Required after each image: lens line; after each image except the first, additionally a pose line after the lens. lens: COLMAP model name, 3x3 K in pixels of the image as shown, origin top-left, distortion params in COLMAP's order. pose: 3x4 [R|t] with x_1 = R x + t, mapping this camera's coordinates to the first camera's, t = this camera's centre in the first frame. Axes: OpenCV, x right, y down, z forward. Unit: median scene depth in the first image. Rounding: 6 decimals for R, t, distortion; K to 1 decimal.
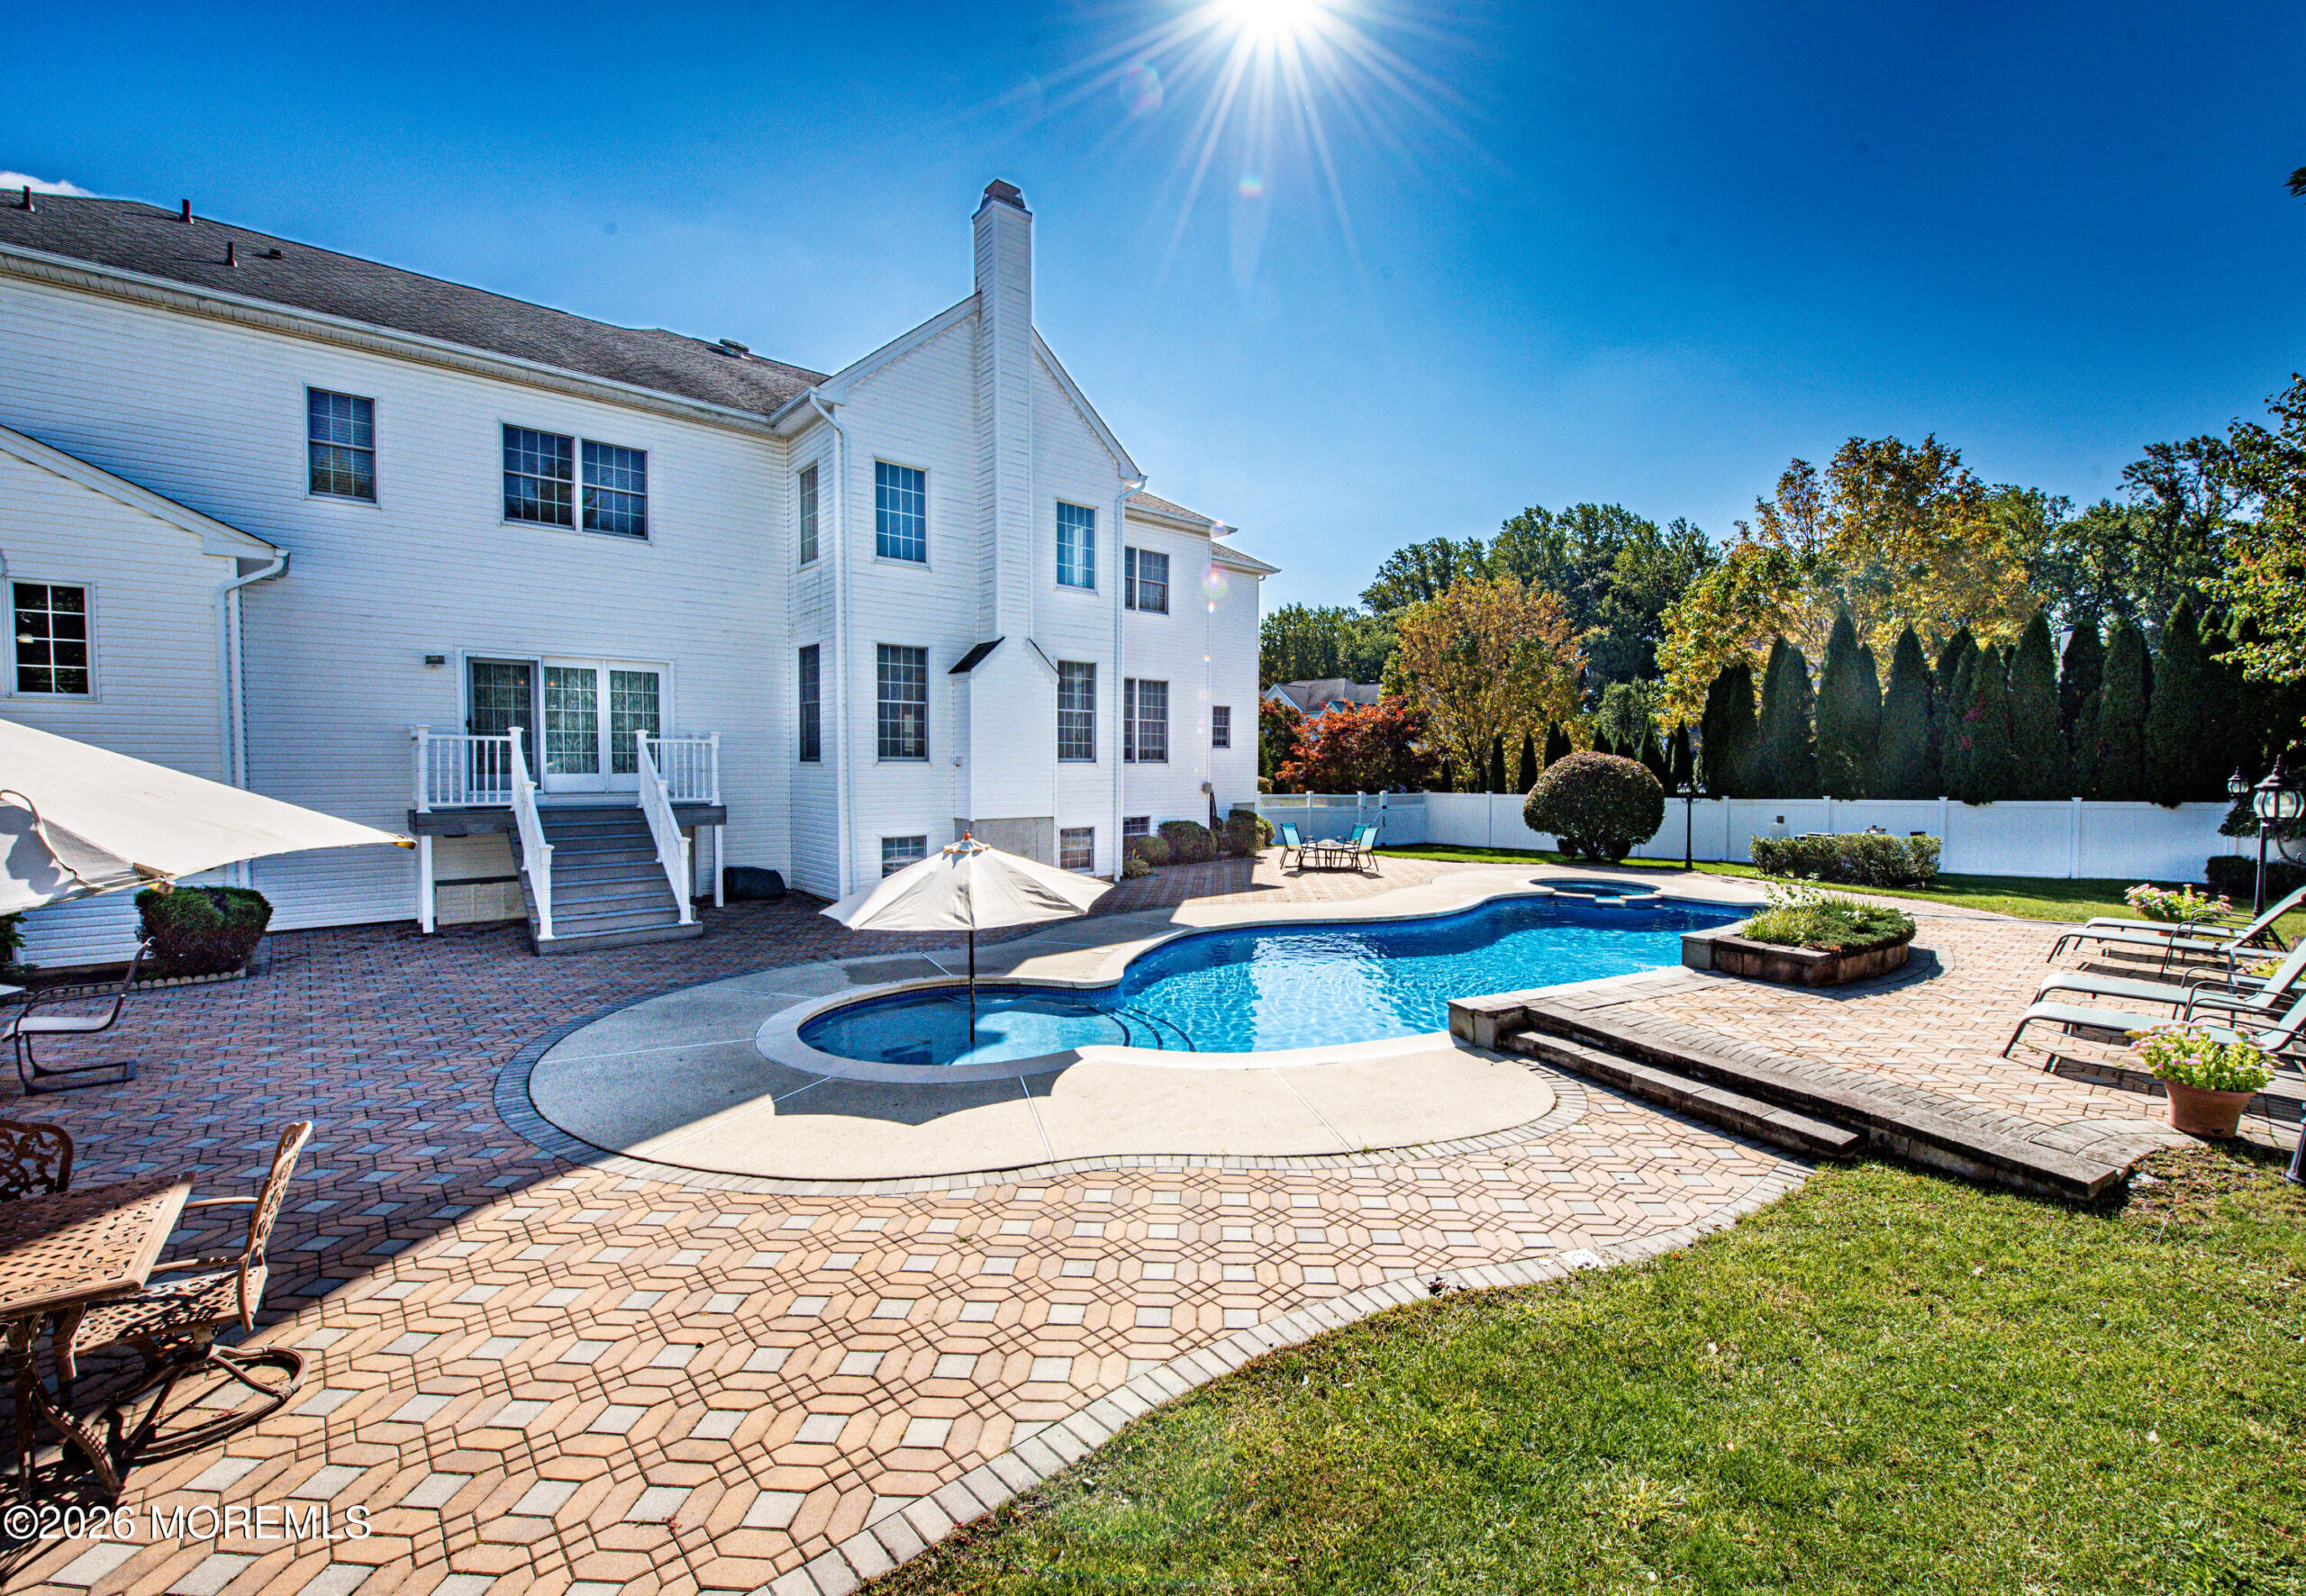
lens RADIAL K [[1027.4, 0, 1153.0], [0, 1027.4, 798.0], [0, 0, 1]] dist [0.000011, 0.000042]
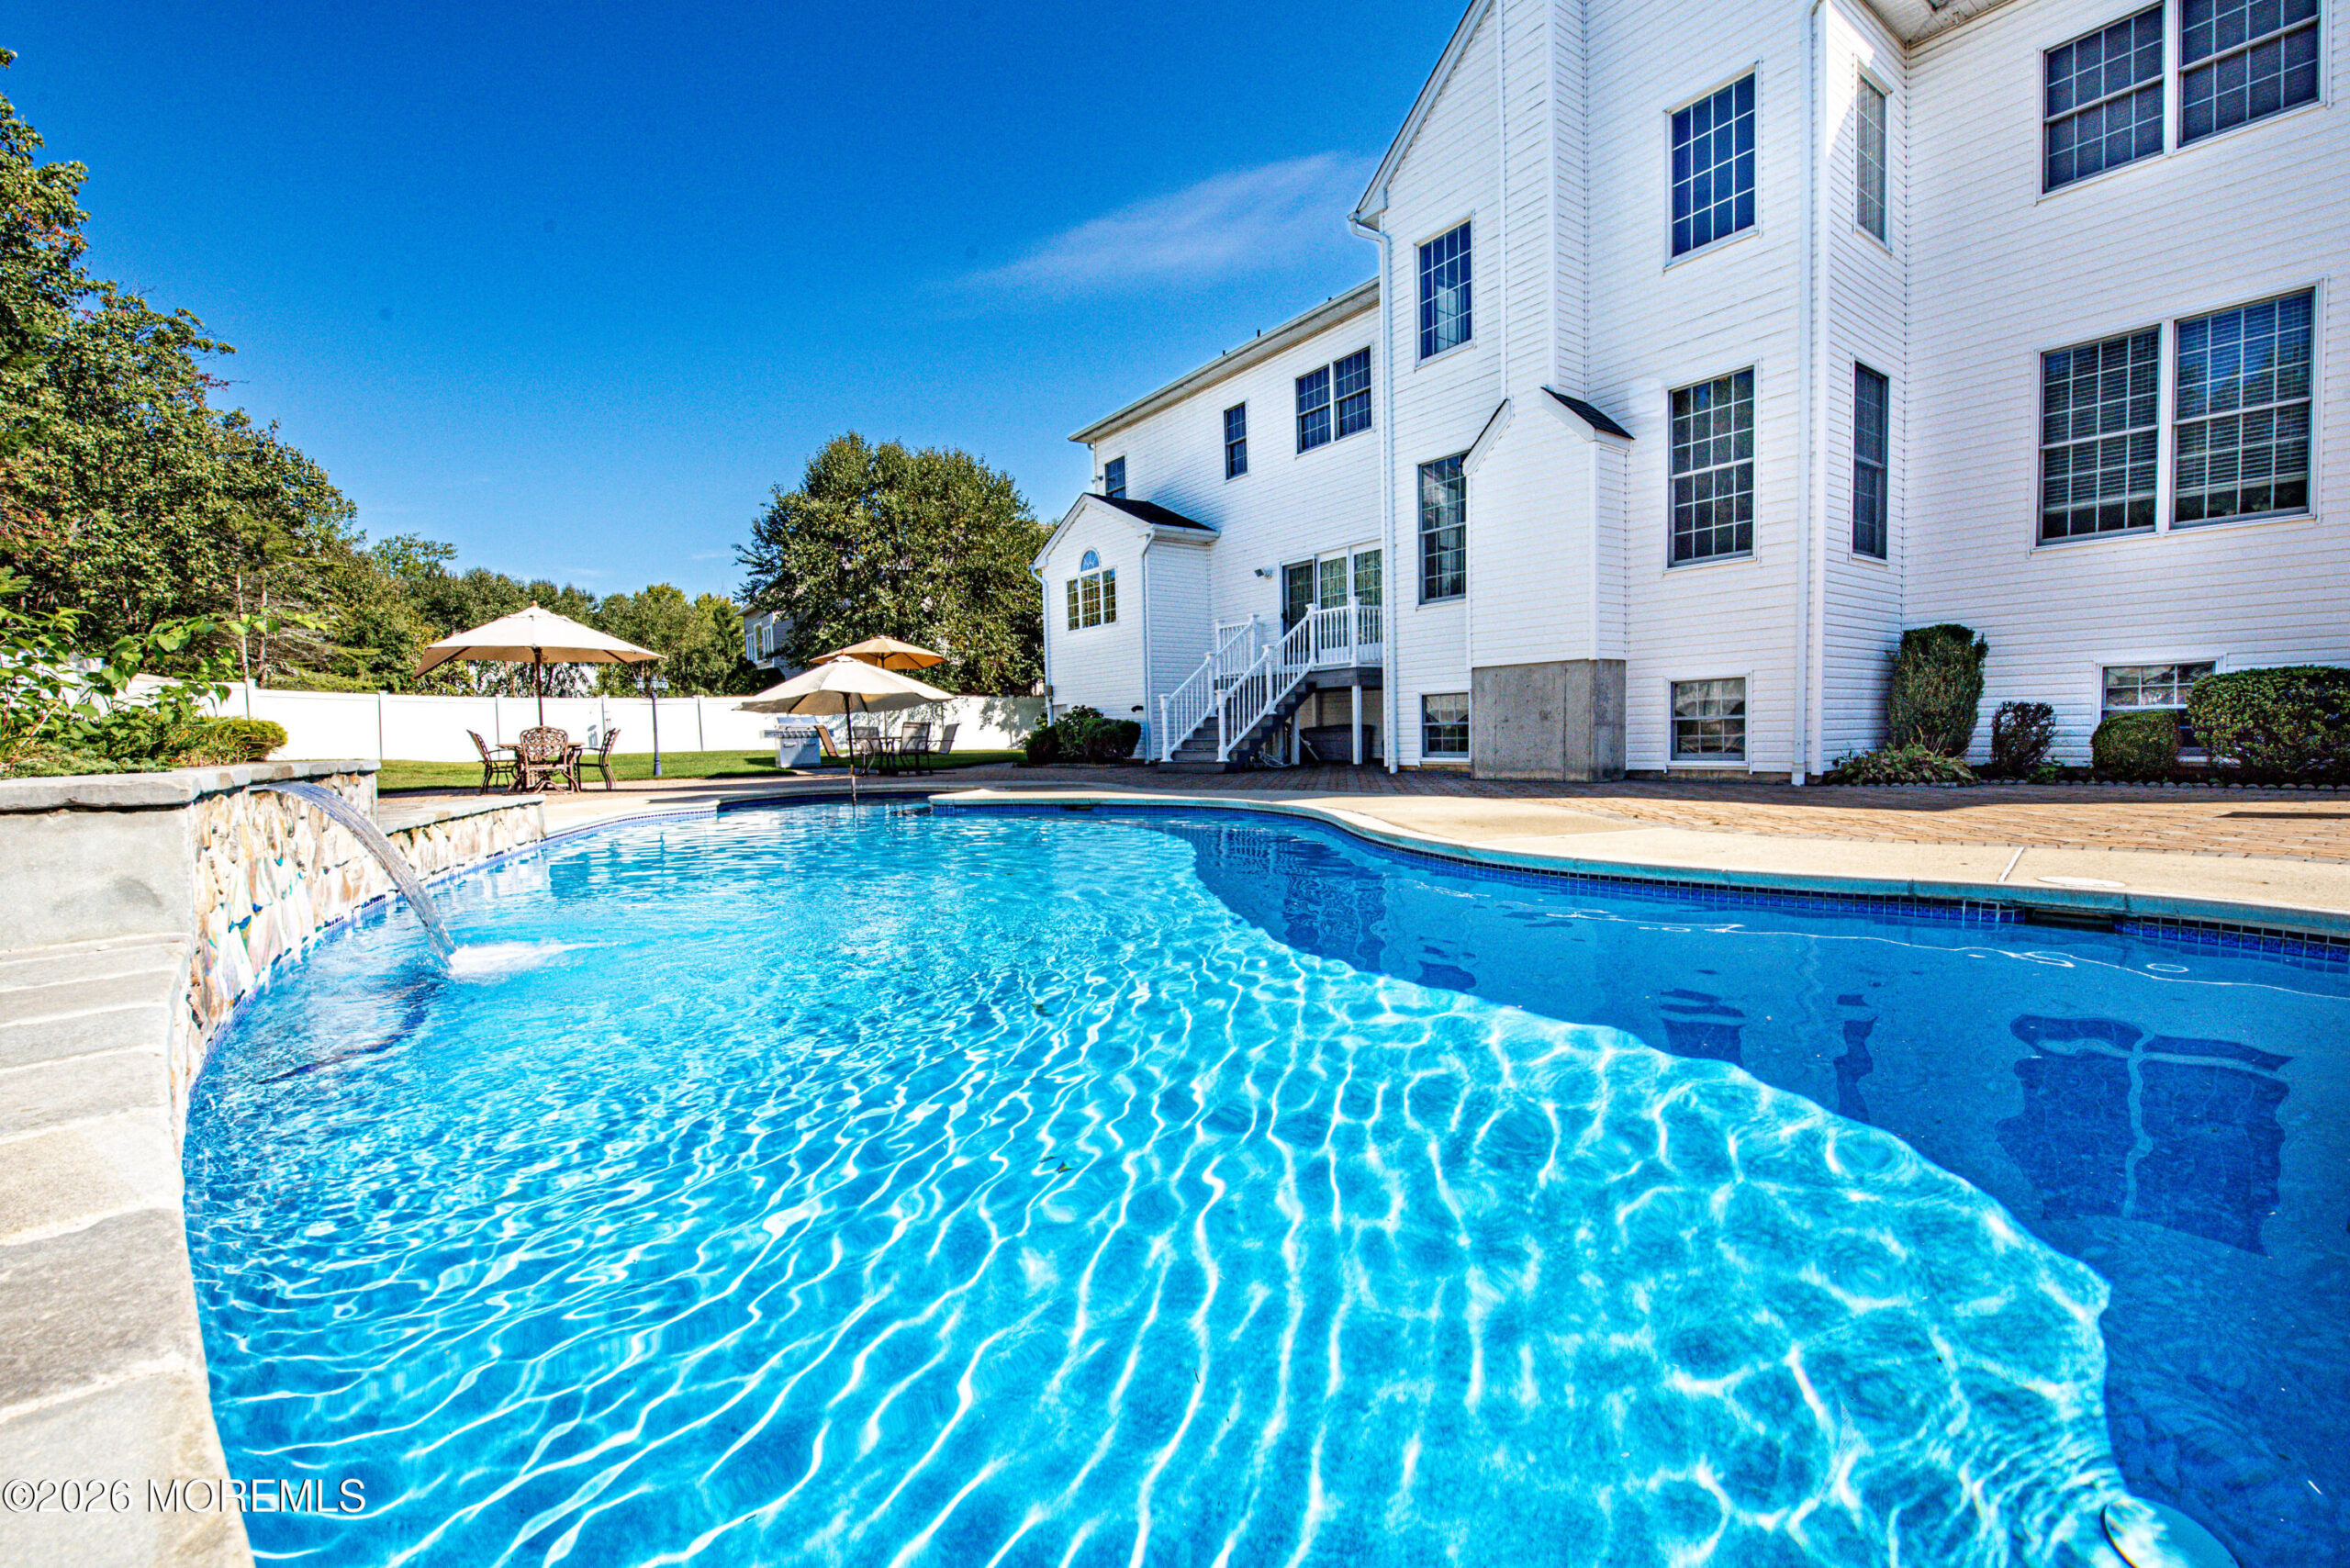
lens RADIAL K [[995.9, 0, 1181.7], [0, 995.9, 792.5], [0, 0, 1]] dist [-0.017157, -0.000771]
pose [[-0.122163, 0.063930, -0.990449, 0.486564], [-0.010108, 0.997791, 0.065651, 0.055875], [0.992459, 0.018032, -0.121247, 0.751810]]
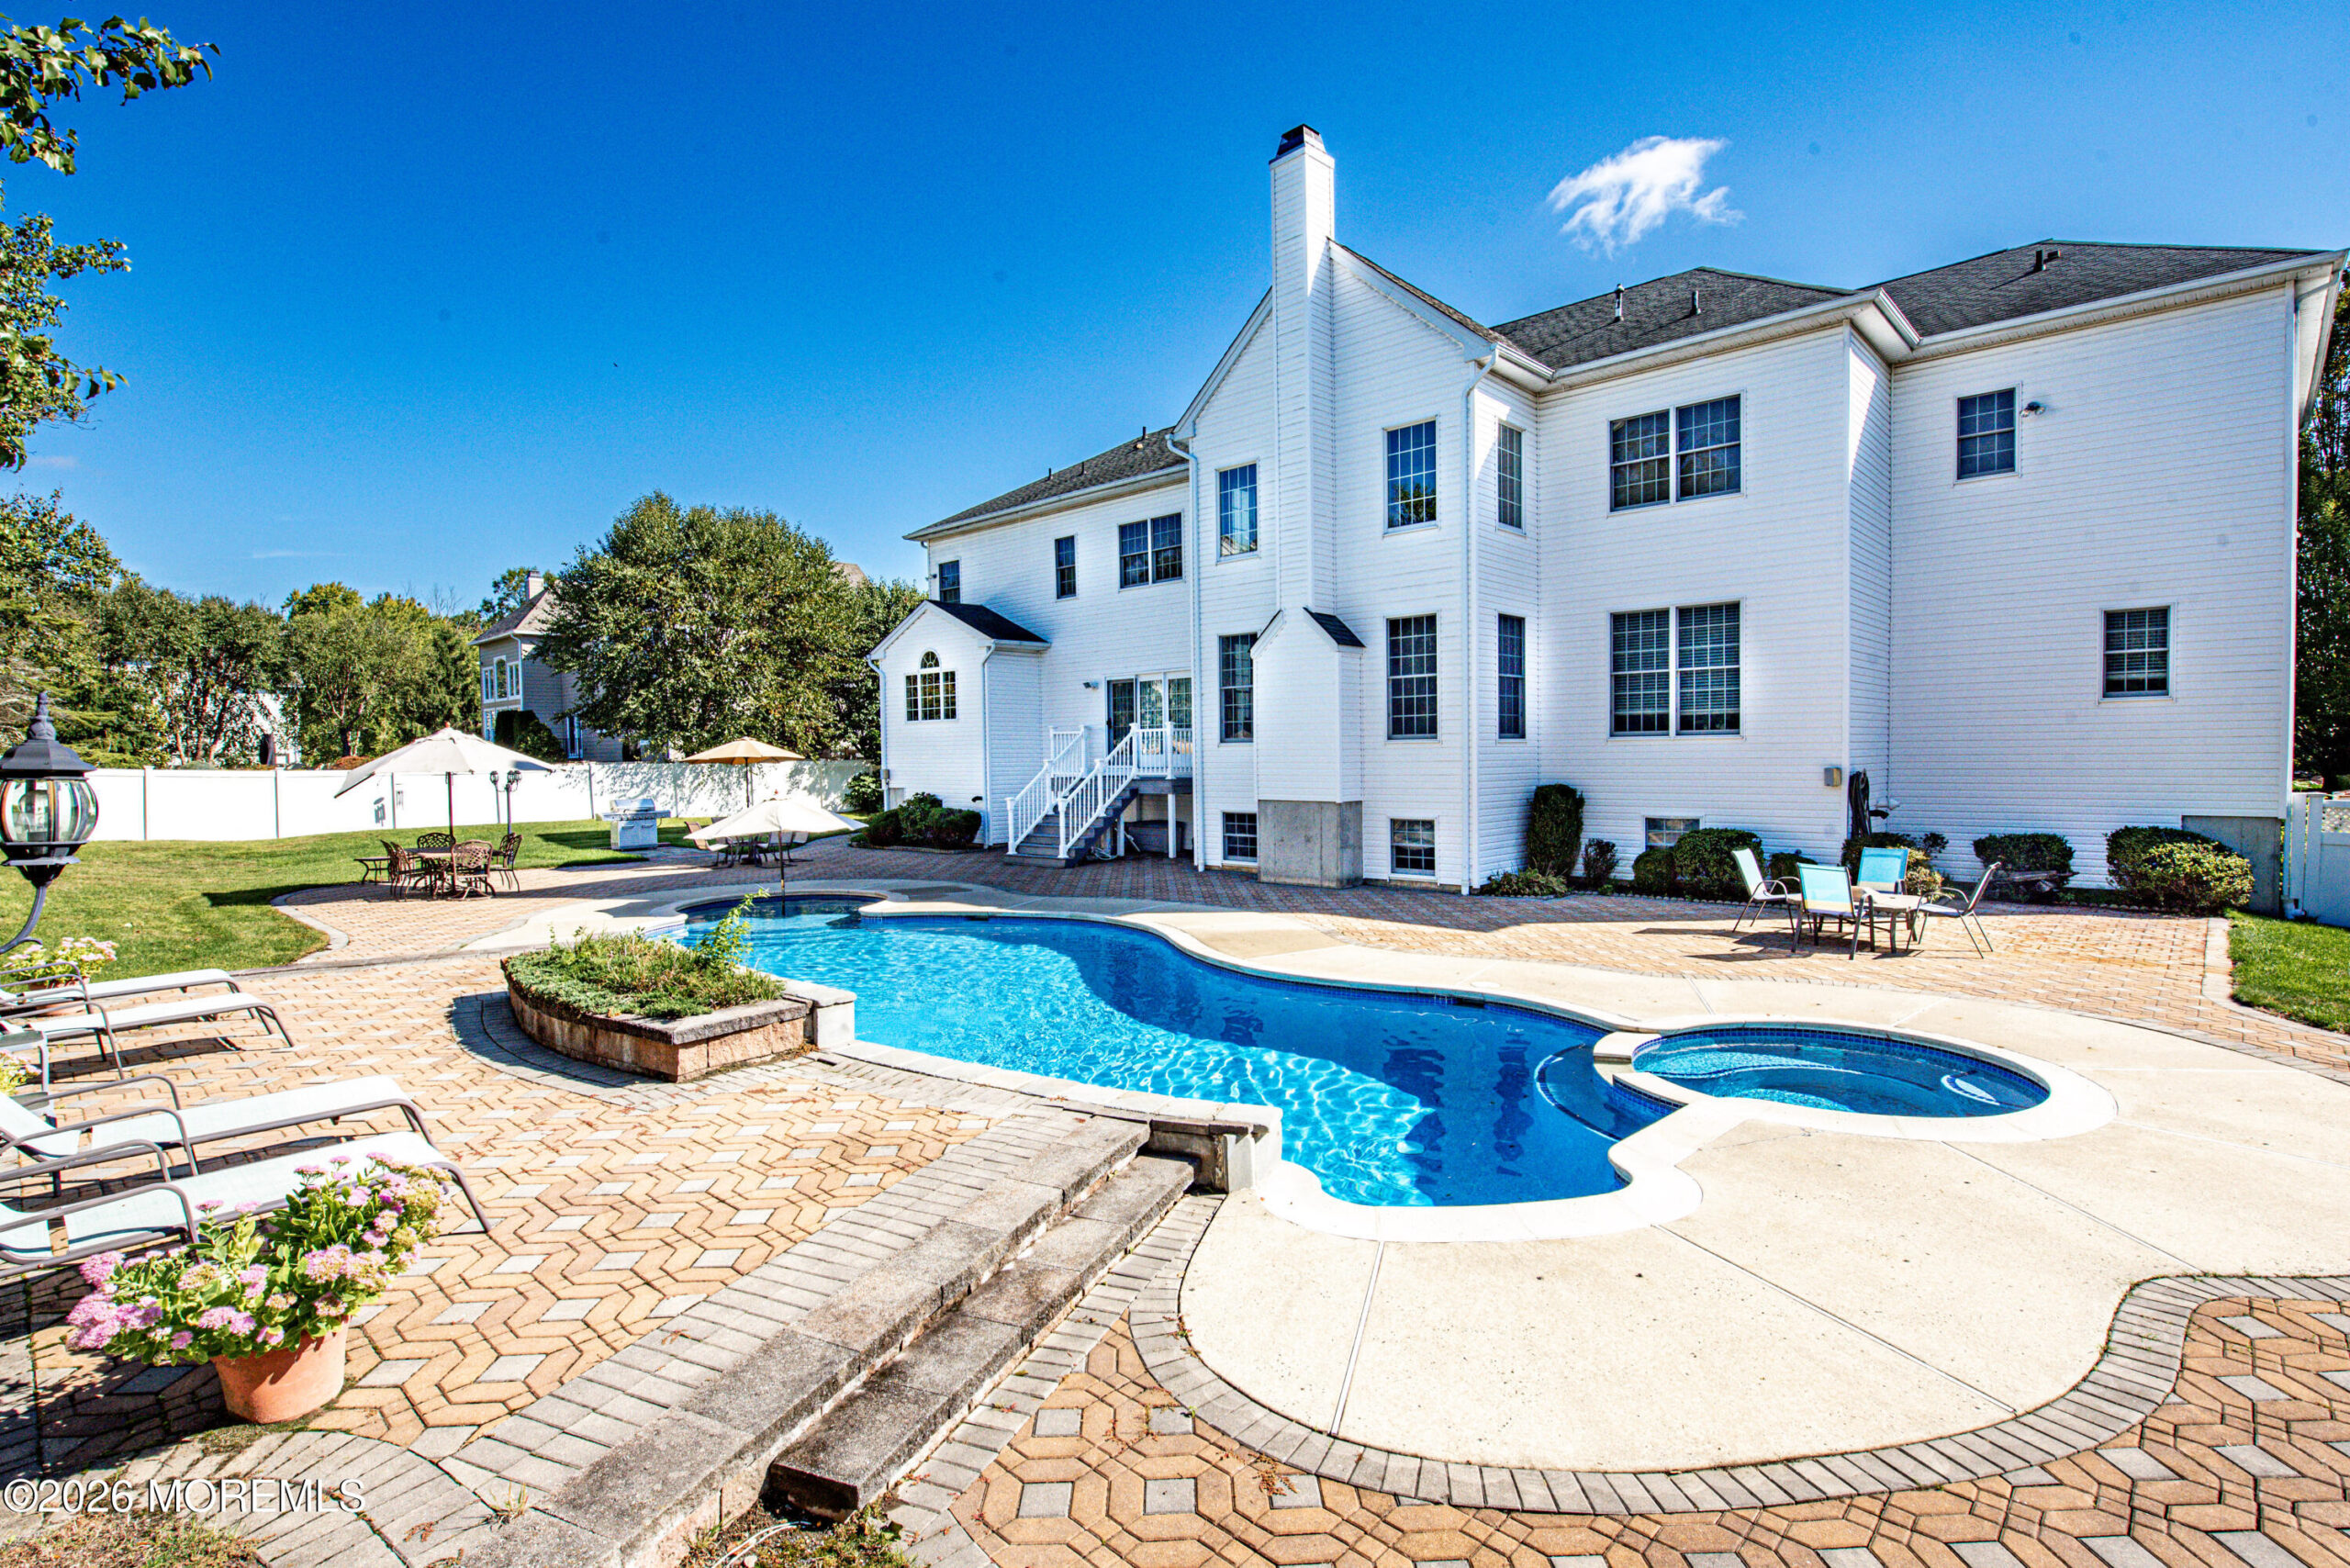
lens RADIAL K [[1128.5, 0, 1175.0], [0, 1128.5, 784.0], [0, 0, 1]] dist [-0.008379, -0.000626]
pose [[0.064567, 0.029860, -0.997467, 0.785140], [-0.016915, 0.999441, 0.028824, -0.021167], [0.997770, 0.015011, 0.065036, 0.723442]]
